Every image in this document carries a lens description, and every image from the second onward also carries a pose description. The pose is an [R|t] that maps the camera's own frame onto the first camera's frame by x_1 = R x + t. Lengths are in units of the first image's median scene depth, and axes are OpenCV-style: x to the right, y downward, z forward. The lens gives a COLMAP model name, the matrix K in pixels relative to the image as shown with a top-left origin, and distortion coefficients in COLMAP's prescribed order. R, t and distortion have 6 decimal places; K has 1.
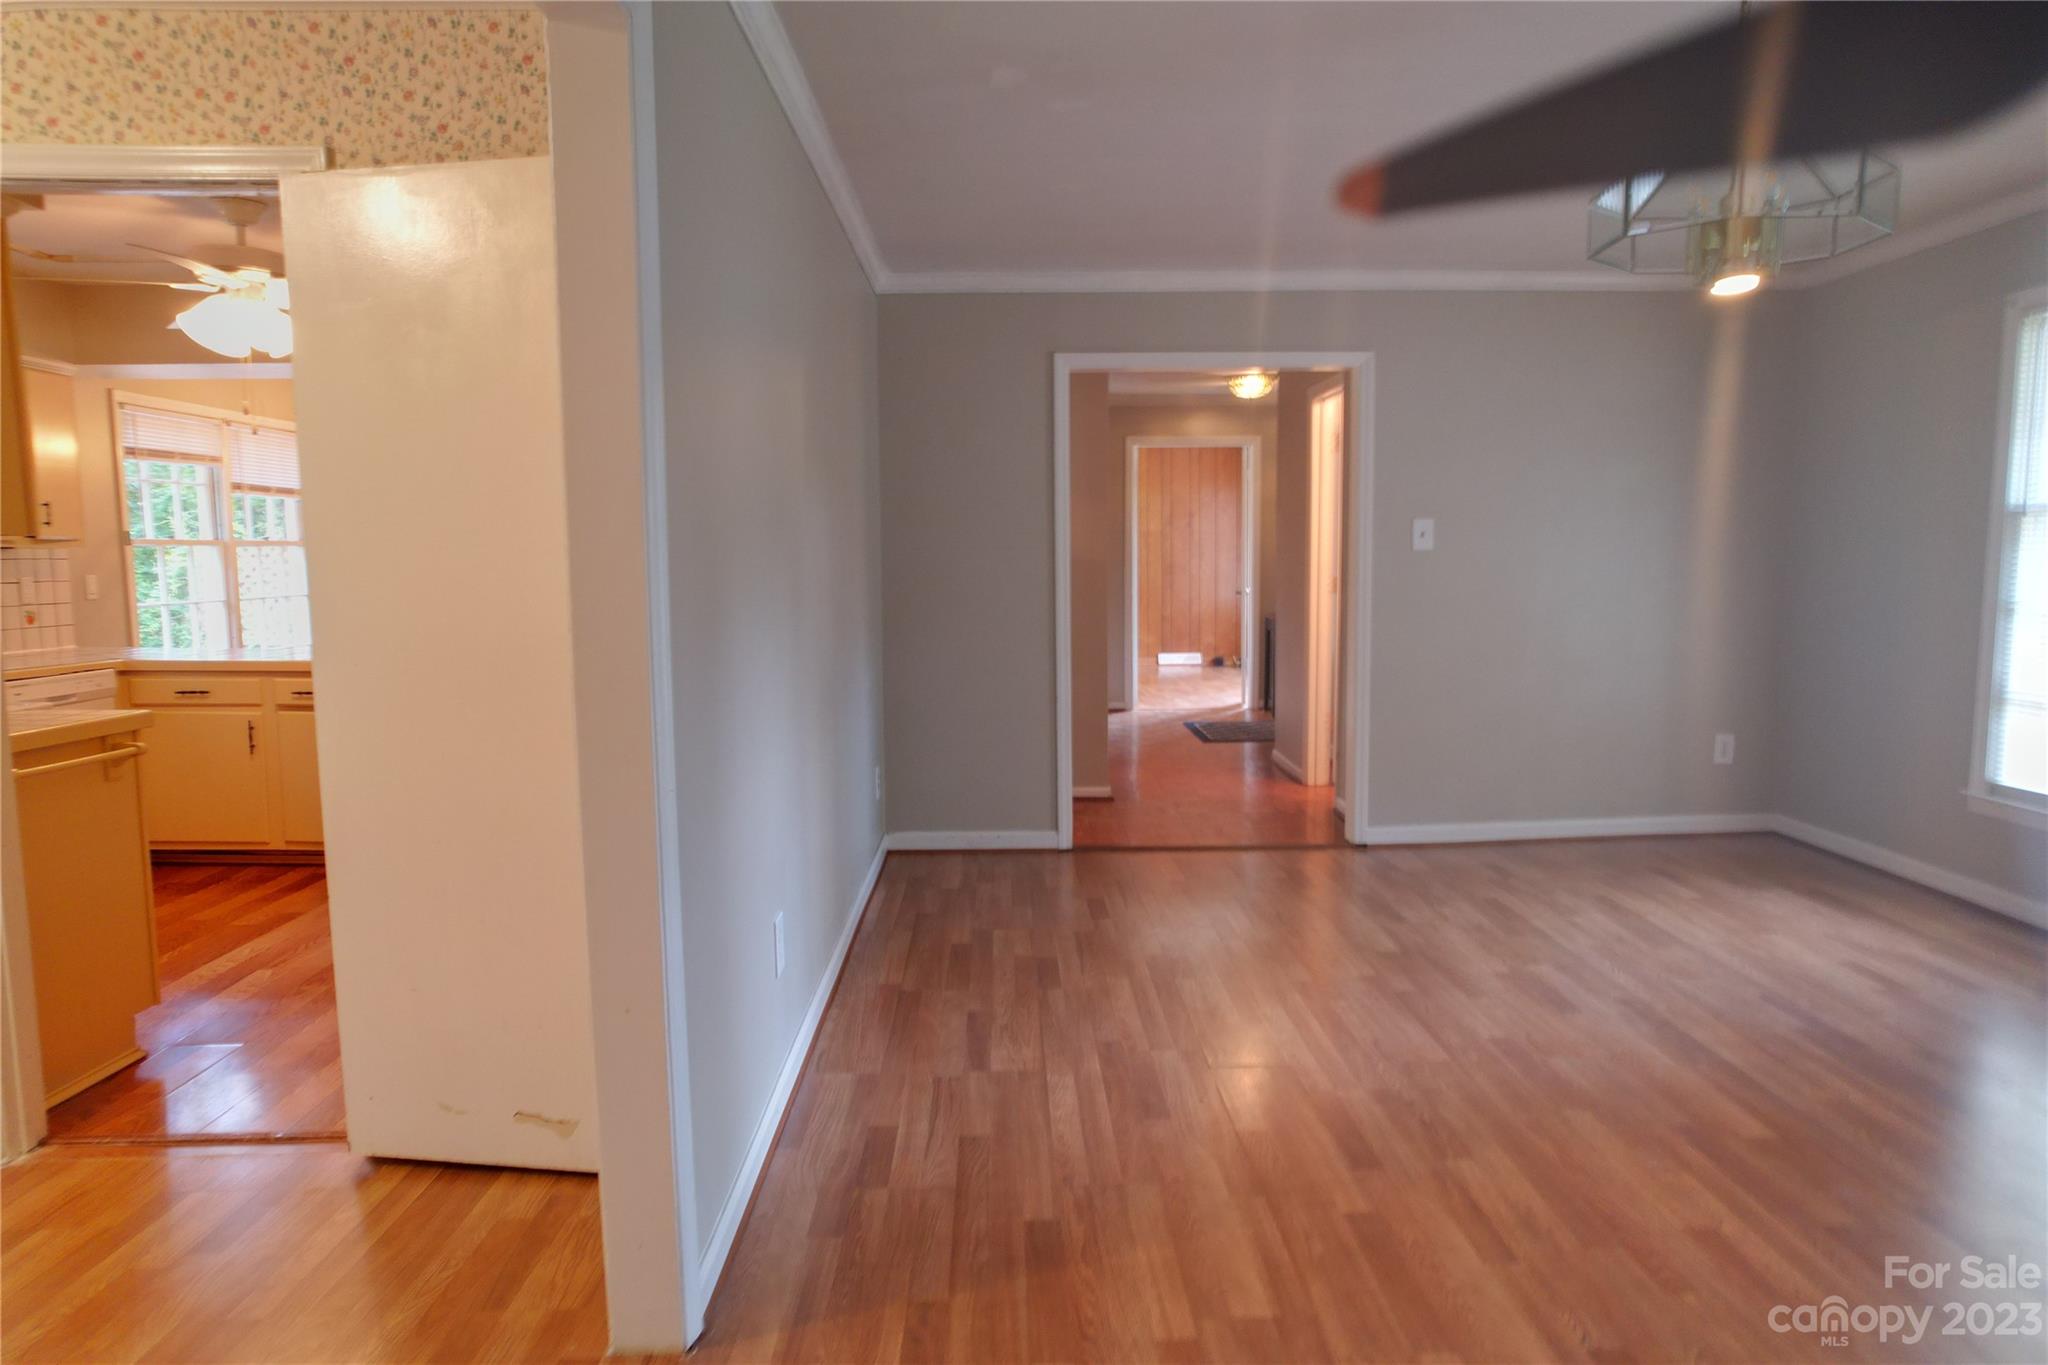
lens RADIAL K [[1304.2, 0, 1026.3], [0, 1304.2, 704.2], [0, 0, 1]] dist [-0.076929, 0.070969]
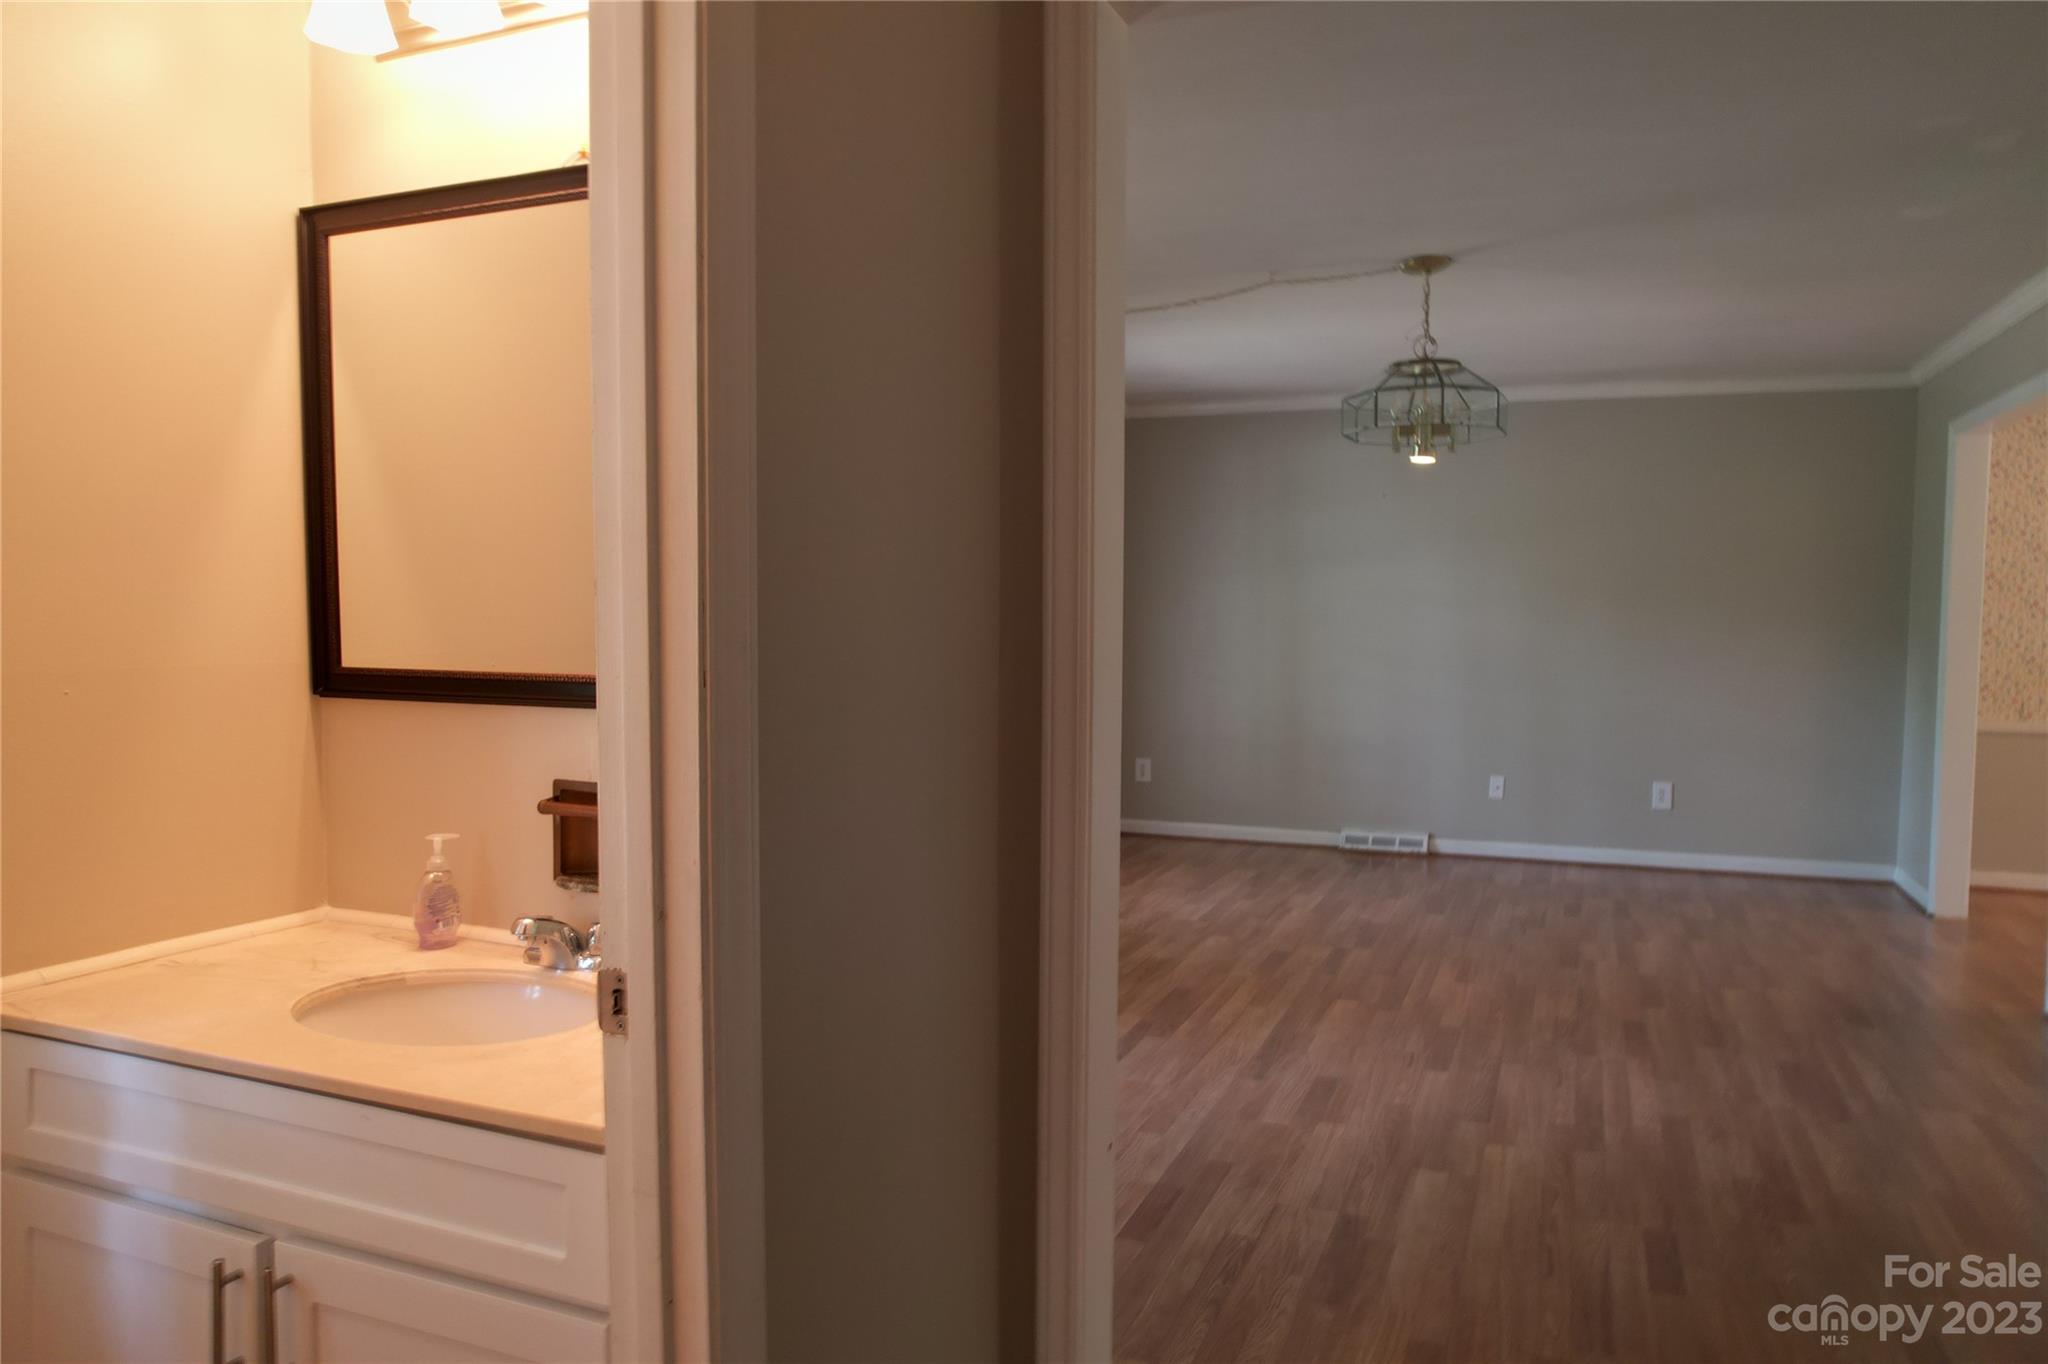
lens RADIAL K [[1434.0, 0, 1024.3], [0, 1434.0, 704.6], [0, 0, 1]] dist [-0.090675, 0.074057]
pose [[-0.924387, -0.016696, 0.381091, 0.224159], [0.051307, 0.984522, 0.167583, -0.239140], [-0.377990, 0.174464, -0.909222, 2.010047]]
